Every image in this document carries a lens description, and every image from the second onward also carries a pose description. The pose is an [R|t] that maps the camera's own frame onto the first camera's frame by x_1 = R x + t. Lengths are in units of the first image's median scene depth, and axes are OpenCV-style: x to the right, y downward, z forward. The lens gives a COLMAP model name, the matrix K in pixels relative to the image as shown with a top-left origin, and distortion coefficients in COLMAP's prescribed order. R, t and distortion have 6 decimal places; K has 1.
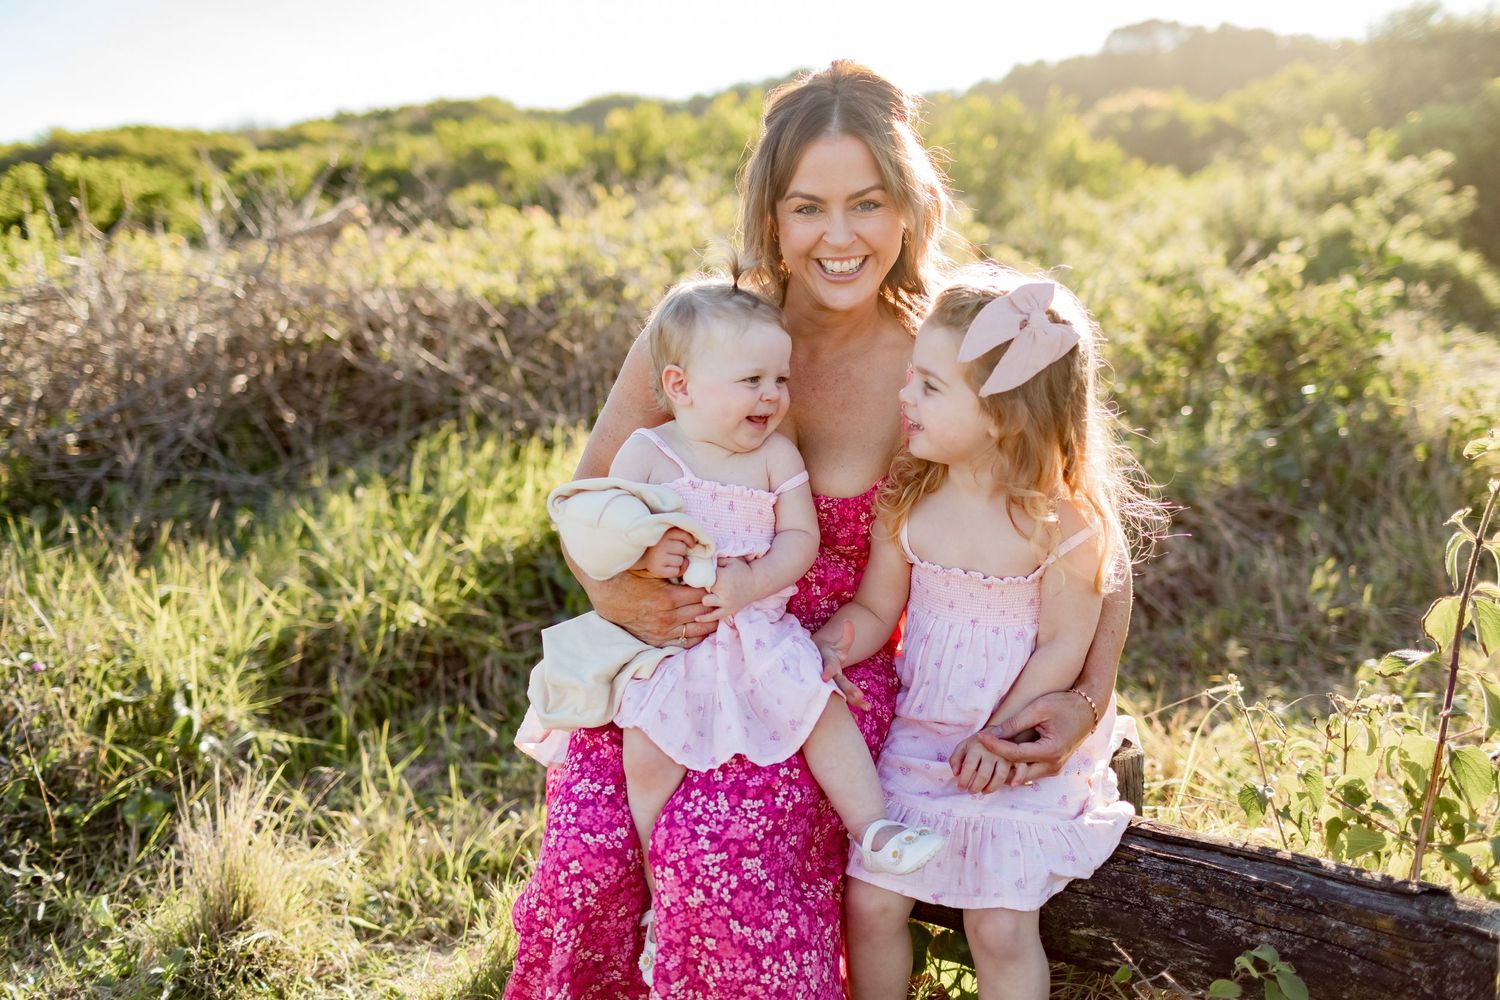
lens RADIAL K [[1412.5, 0, 746.5], [0, 1412.5, 474.0], [0, 0, 1]] dist [-0.004969, 0.007124]
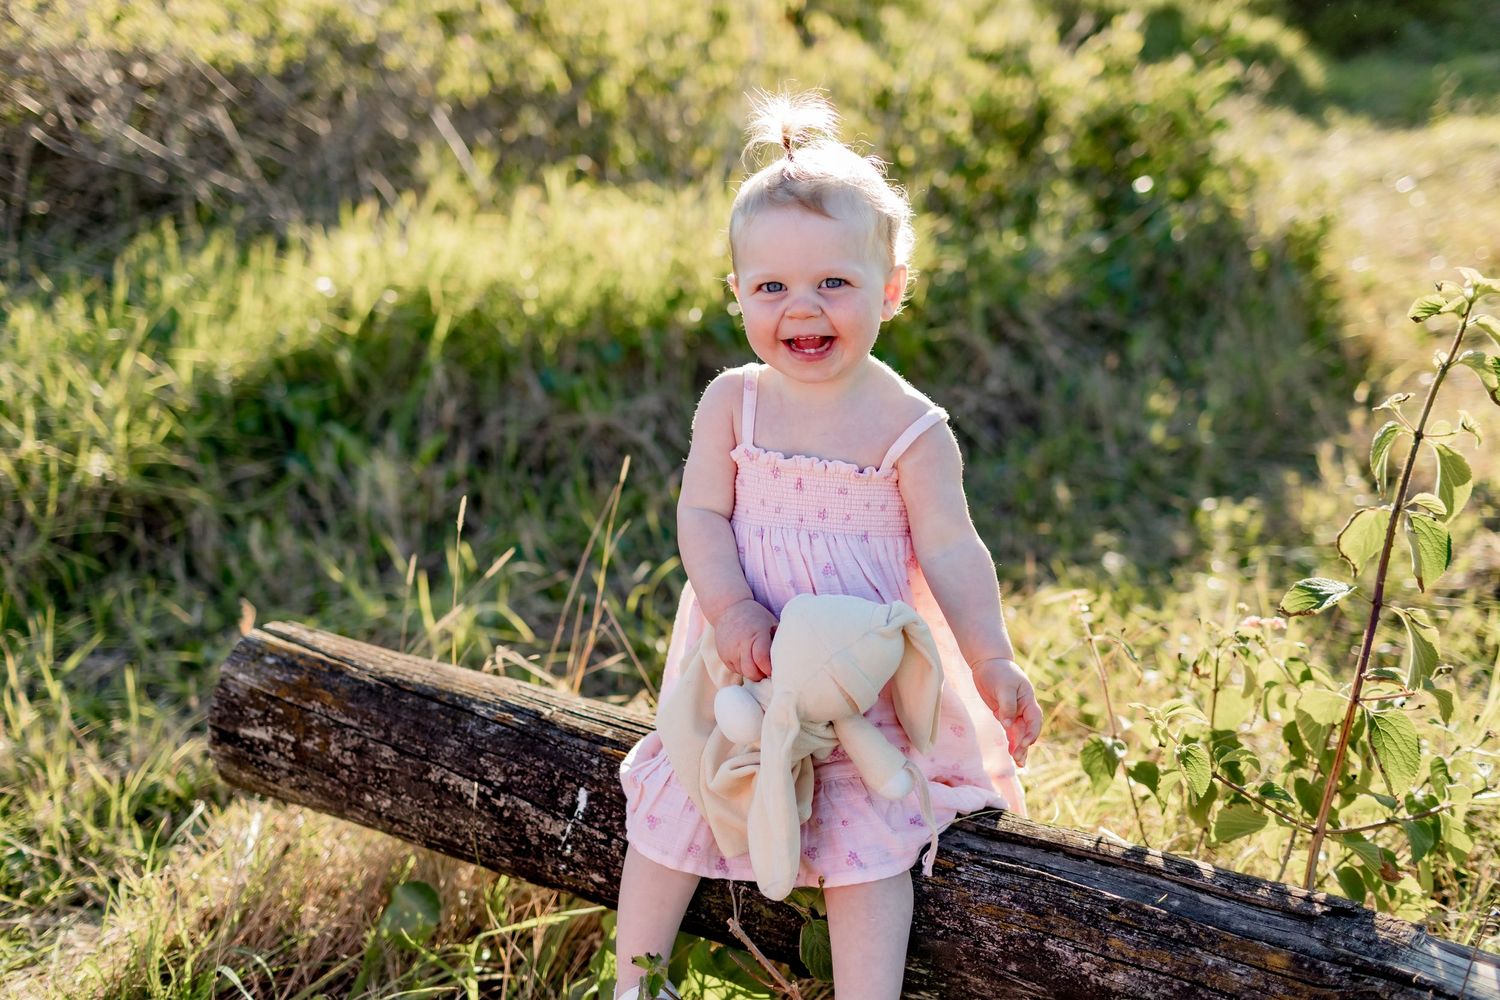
lens RADIAL K [[1412.5, 0, 746.5], [0, 1412.5, 474.0], [0, 0, 1]] dist [-0.004969, 0.007124]
pose [[0.992033, -0.019117, 0.124522, 0.032143], [-0.000557, 0.987744, 0.156079, -0.021078], [-0.125980, -0.154905, 0.979864, 0.130434]]
